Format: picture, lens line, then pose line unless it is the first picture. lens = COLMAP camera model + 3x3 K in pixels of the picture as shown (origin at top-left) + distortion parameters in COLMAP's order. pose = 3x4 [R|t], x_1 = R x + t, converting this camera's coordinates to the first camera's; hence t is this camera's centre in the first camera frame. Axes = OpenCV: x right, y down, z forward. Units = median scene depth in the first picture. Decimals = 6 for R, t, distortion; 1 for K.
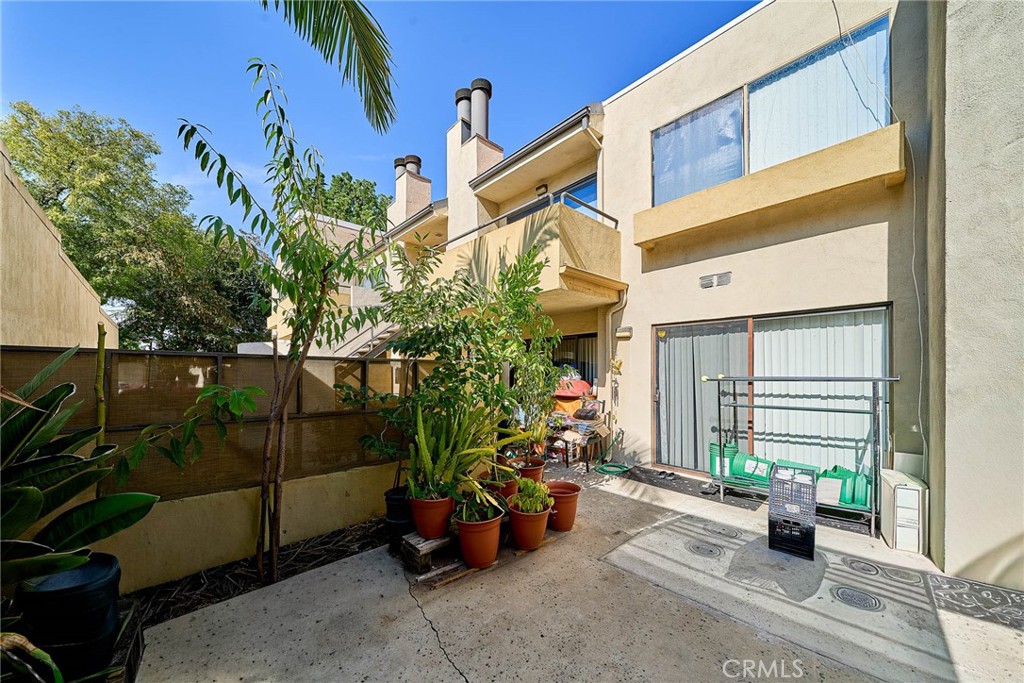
lens RADIAL K [[369.8, 0, 510.8], [0, 369.8, 370.0], [0, 0, 1]] dist [0.000644, -0.000194]
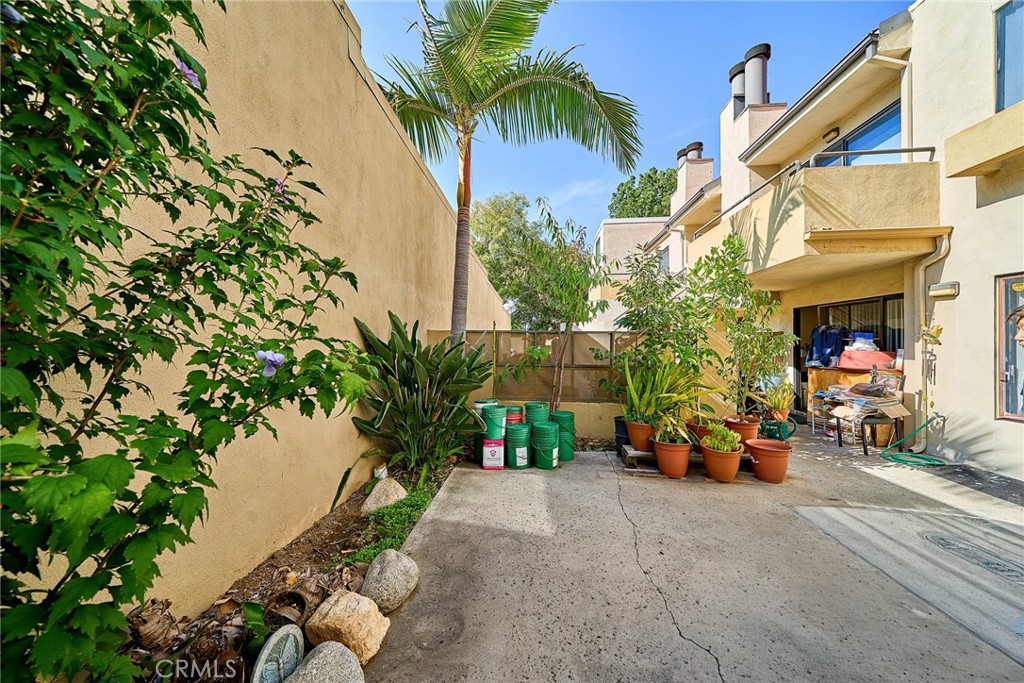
lens RADIAL K [[352.0, 0, 500.4], [0, 352.0, 341.5], [0, 0, 1]] dist [-0.000212, -0.000235]
pose [[0.658058, -0.002785, -0.752962, 0.246190], [-0.000438, 0.999992, -0.004082, 0.010278], [0.752967, 0.003016, 0.658051, -0.182811]]
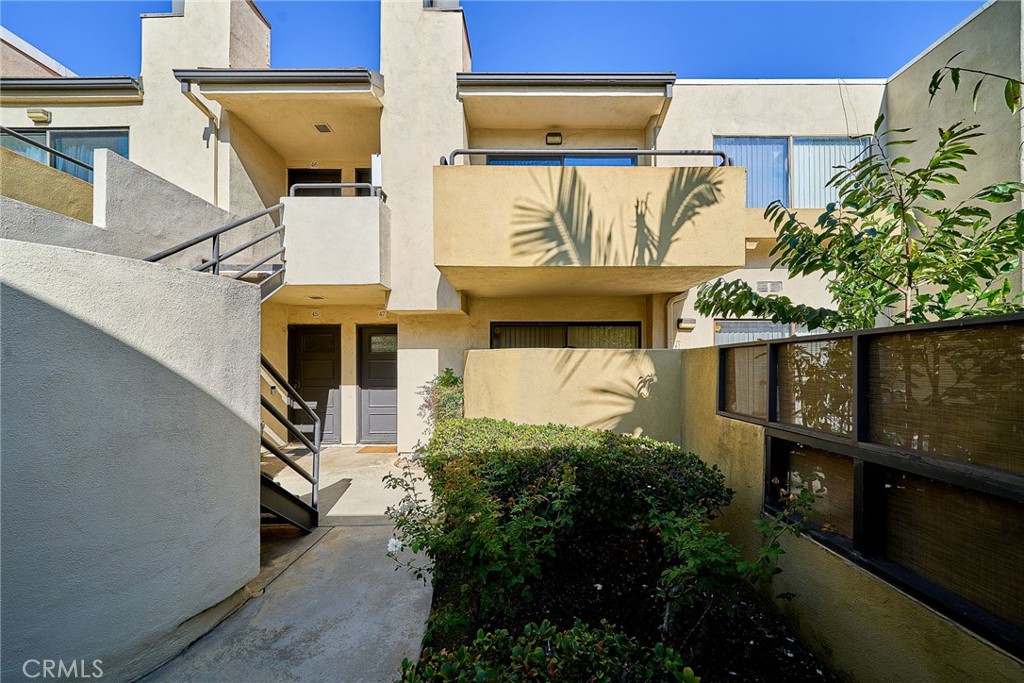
lens RADIAL K [[348.1, 0, 514.5], [0, 348.1, 360.8], [0, 0, 1]] dist [-0.002530, -0.000199]
pose [[0.669705, 0.012570, 0.742521, -0.671842], [-0.002772, 0.999892, -0.014426, 0.011296], [-0.742622, 0.007603, 0.669668, 0.705426]]
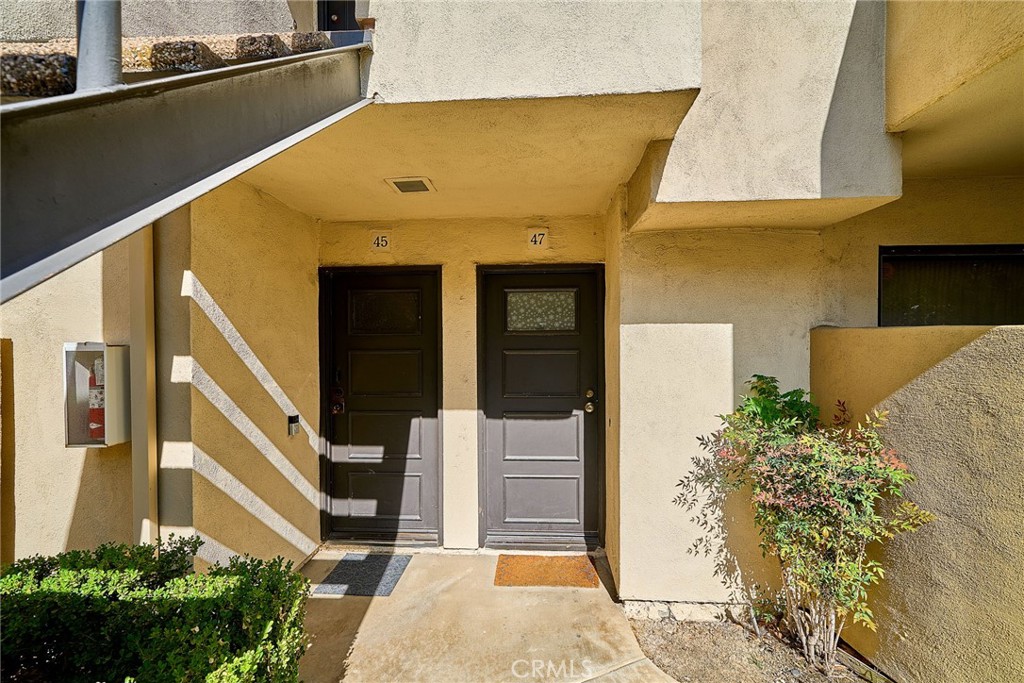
lens RADIAL K [[442.7, 0, 512.0], [0, 442.7, 341.5], [0, 0, 1]] dist [-0.000190, -0.000003]
pose [[0.712180, 0.006878, 0.701963, -0.572351], [-0.003700, 0.999975, -0.006044, -0.012480], [-0.701987, 0.001707, 0.712188, 1.351814]]
